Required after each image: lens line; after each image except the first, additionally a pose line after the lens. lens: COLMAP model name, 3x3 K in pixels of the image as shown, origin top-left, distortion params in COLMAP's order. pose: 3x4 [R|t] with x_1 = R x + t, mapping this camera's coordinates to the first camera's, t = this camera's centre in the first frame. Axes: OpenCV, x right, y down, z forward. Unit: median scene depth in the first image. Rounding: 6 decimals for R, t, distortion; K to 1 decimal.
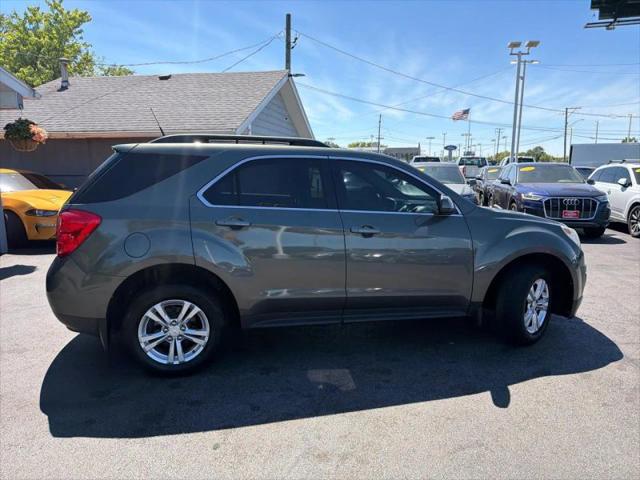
lens RADIAL K [[453.3, 0, 324.1], [0, 453.3, 240.1], [0, 0, 1]] dist [0.023513, -0.038293]
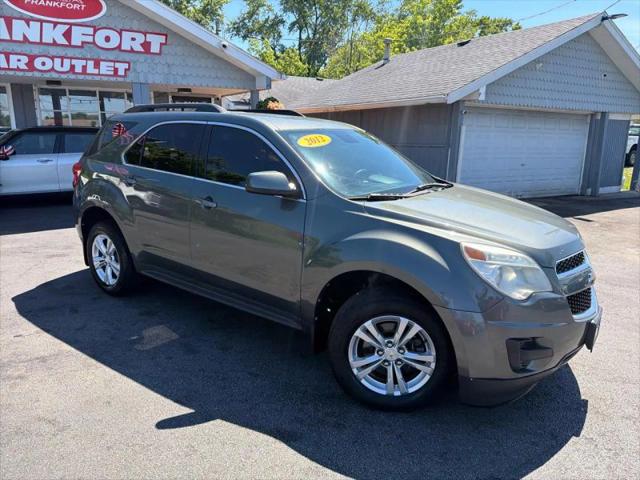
lens RADIAL K [[453.3, 0, 321.4], [0, 453.3, 238.7], [0, 0, 1]] dist [0.023513, -0.038293]
pose [[0.640284, 0.180950, -0.746521, 0.956060], [-0.137207, 0.983170, 0.120631, -0.092609], [0.755785, 0.025190, 0.654335, 0.564909]]
